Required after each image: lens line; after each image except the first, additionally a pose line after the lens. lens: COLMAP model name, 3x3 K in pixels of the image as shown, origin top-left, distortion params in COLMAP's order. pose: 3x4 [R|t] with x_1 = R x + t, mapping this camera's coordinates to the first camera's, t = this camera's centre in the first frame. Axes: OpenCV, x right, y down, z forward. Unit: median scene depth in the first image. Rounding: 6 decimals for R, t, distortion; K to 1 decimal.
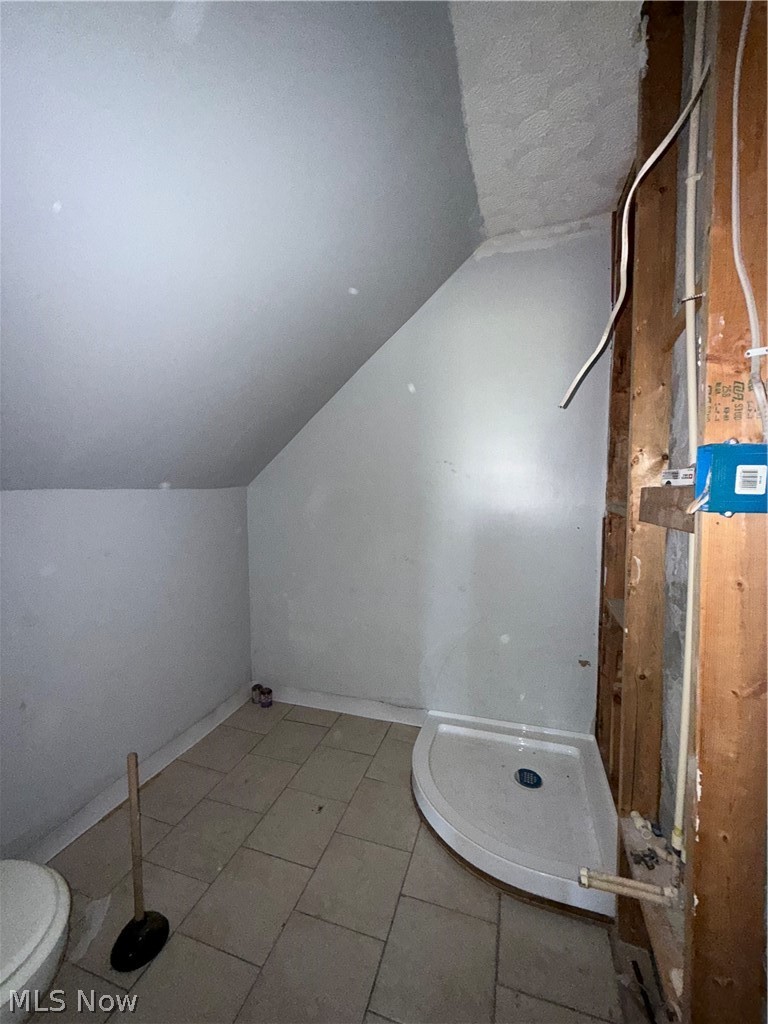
lens RADIAL K [[407.6, 0, 385.4], [0, 407.6, 510.9], [0, 0, 1]] dist [0.000730, -0.000014]
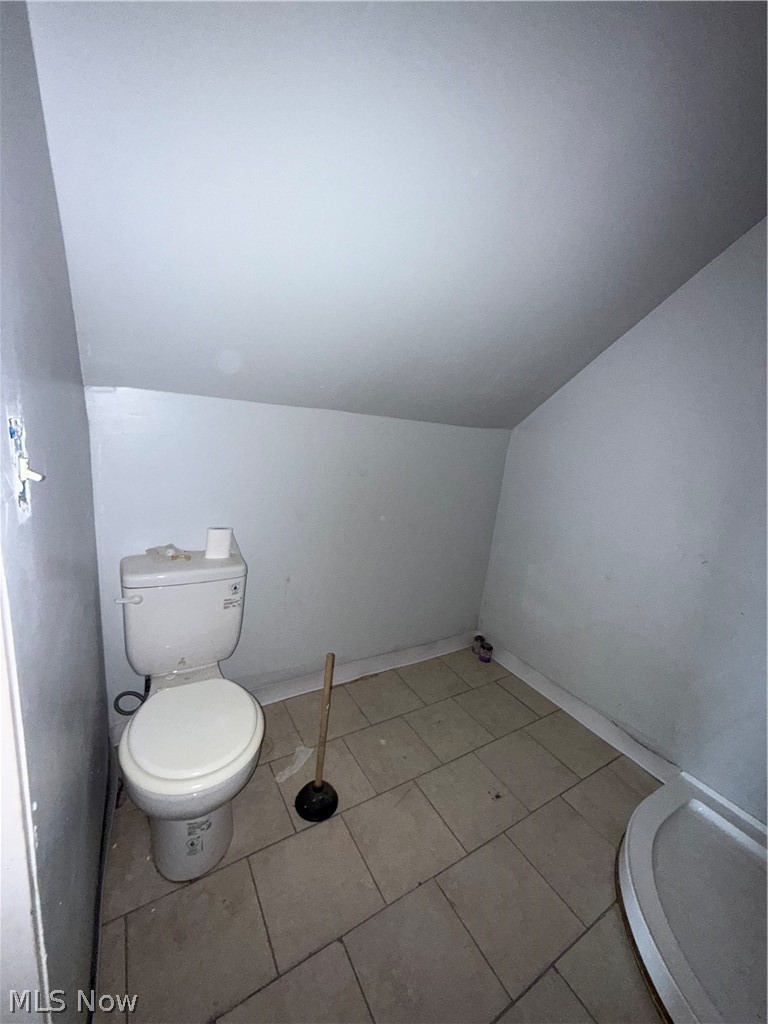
lens RADIAL K [[407.6, 0, 382.6], [0, 407.6, 512.2], [0, 0, 1]] dist [0.000730, -0.000014]
pose [[0.755665, 0.235579, -0.611125, 0.039446], [-0.153339, 0.970776, 0.184612, -0.006574], [0.636756, -0.045796, 0.769705, 0.132601]]
